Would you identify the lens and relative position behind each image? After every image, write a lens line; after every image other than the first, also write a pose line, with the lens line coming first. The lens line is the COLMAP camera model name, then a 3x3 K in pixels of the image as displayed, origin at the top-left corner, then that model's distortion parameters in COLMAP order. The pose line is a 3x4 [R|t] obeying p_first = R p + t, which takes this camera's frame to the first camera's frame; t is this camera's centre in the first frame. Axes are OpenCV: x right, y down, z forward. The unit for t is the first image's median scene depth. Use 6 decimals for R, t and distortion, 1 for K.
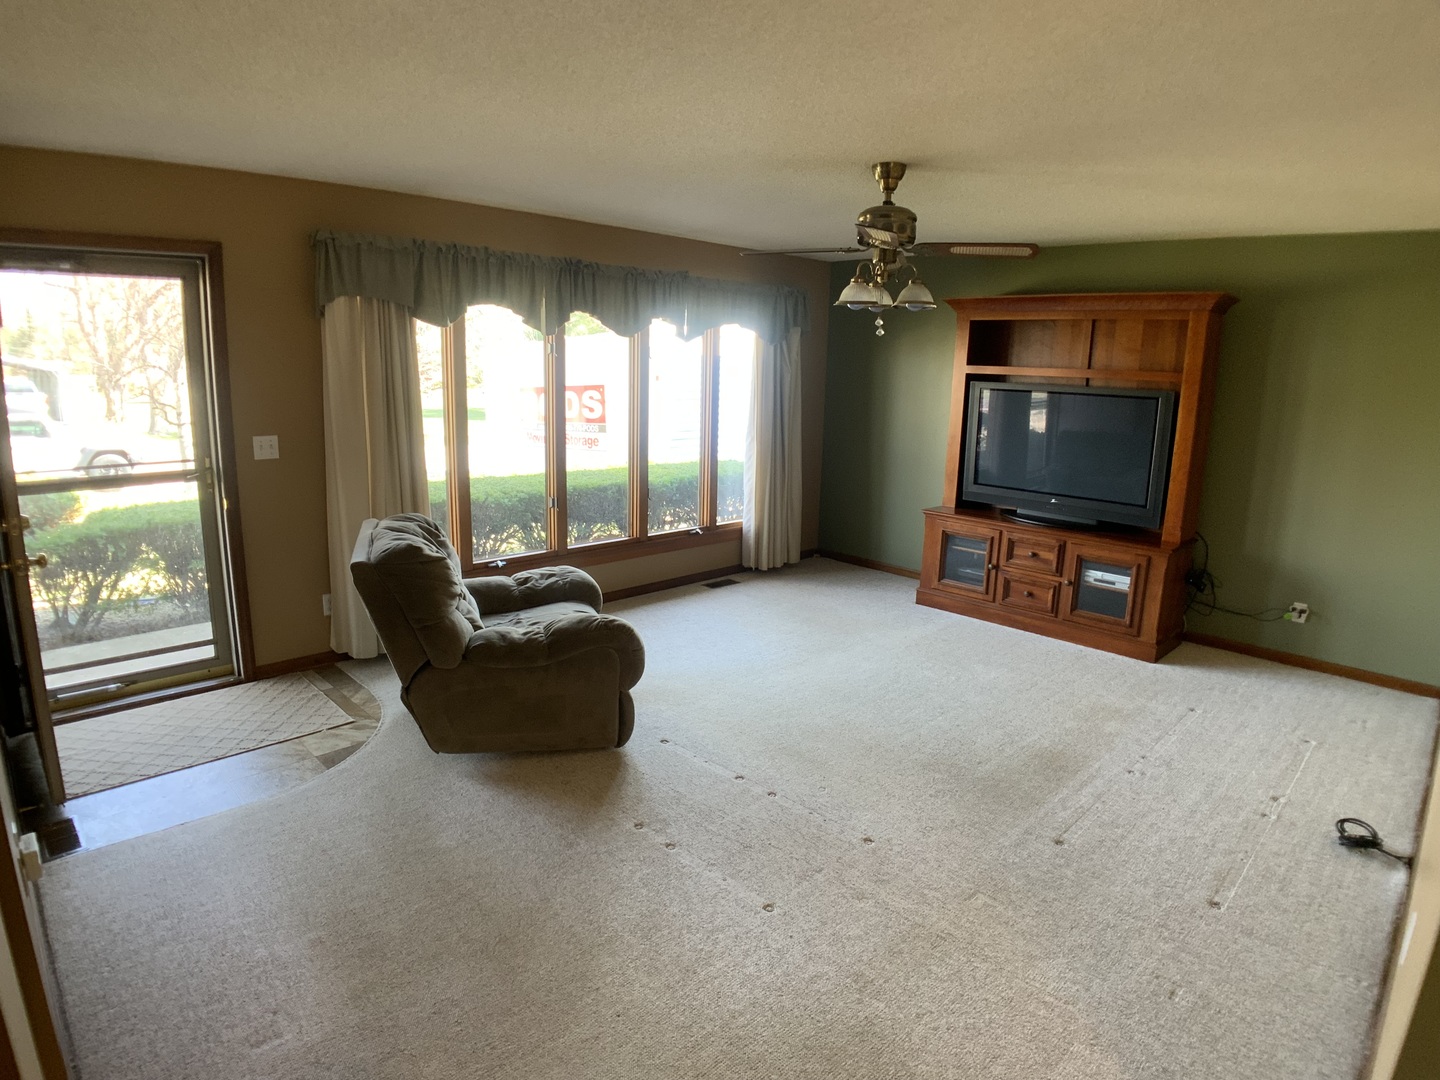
lens RADIAL K [[822.4, 0, 714.5], [0, 822.4, 540.1], [0, 0, 1]] dist [-0.070924, -0.000468]
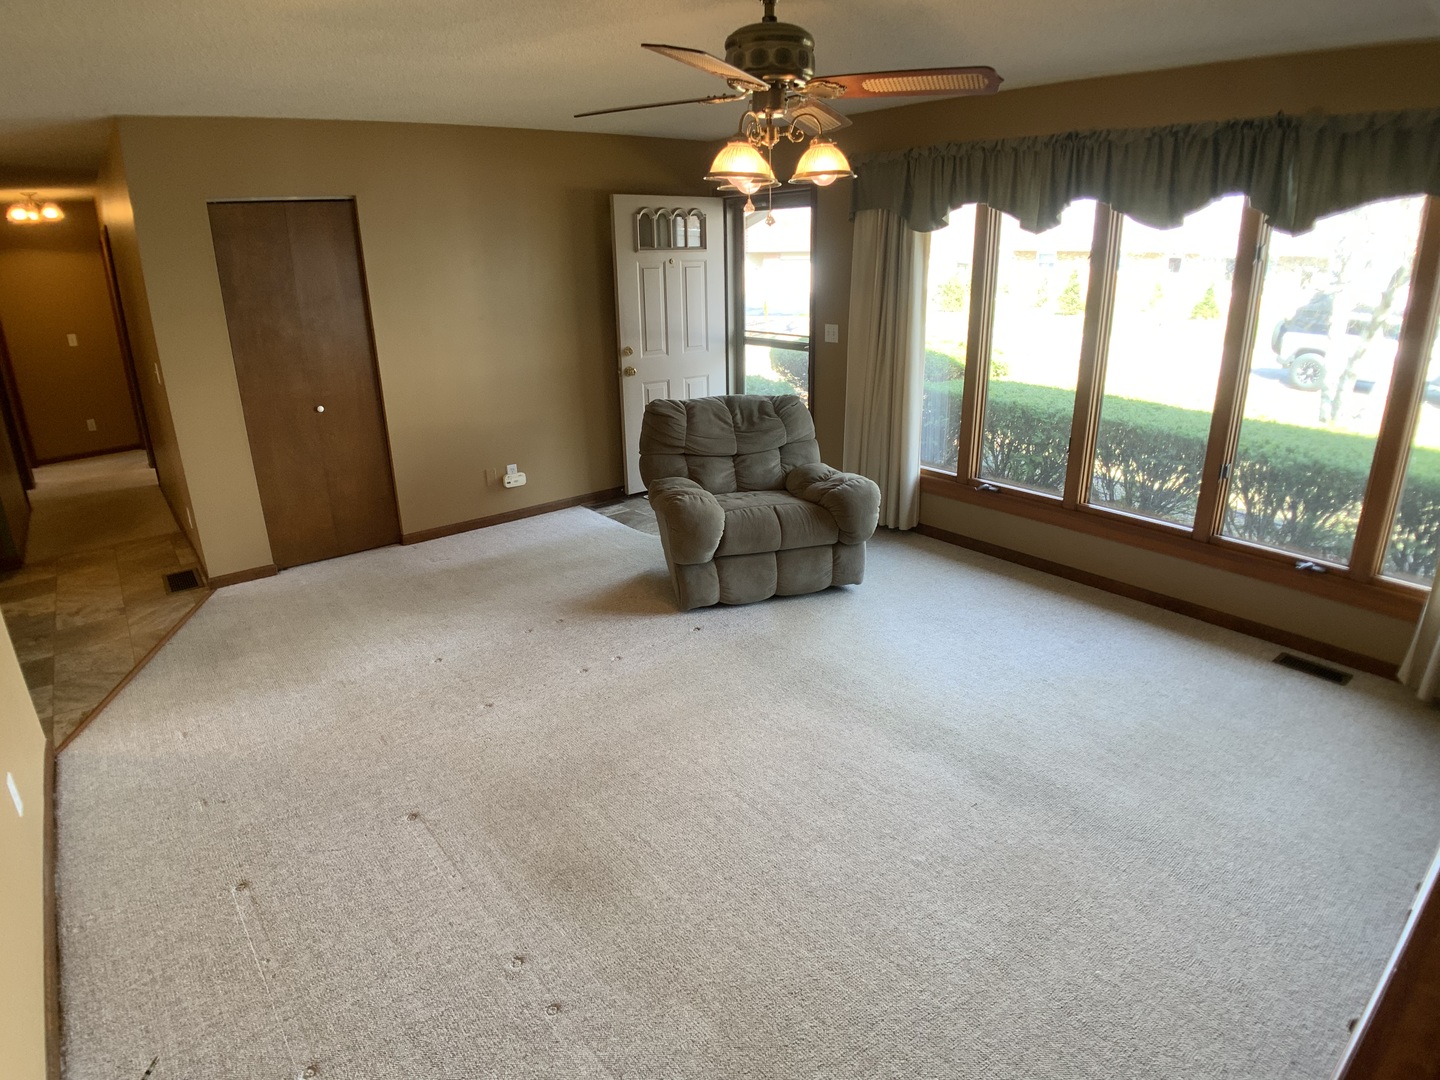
lens RADIAL K [[822.4, 0, 716.1], [0, 822.4, 544.4], [0, 0, 1]] dist [-0.070924, -0.000468]
pose [[-0.106710, 0.308619, -0.945181, 3.479722], [-0.188249, 0.927145, 0.323982, -0.804460], [0.976307, 0.212501, -0.040838, 3.919174]]
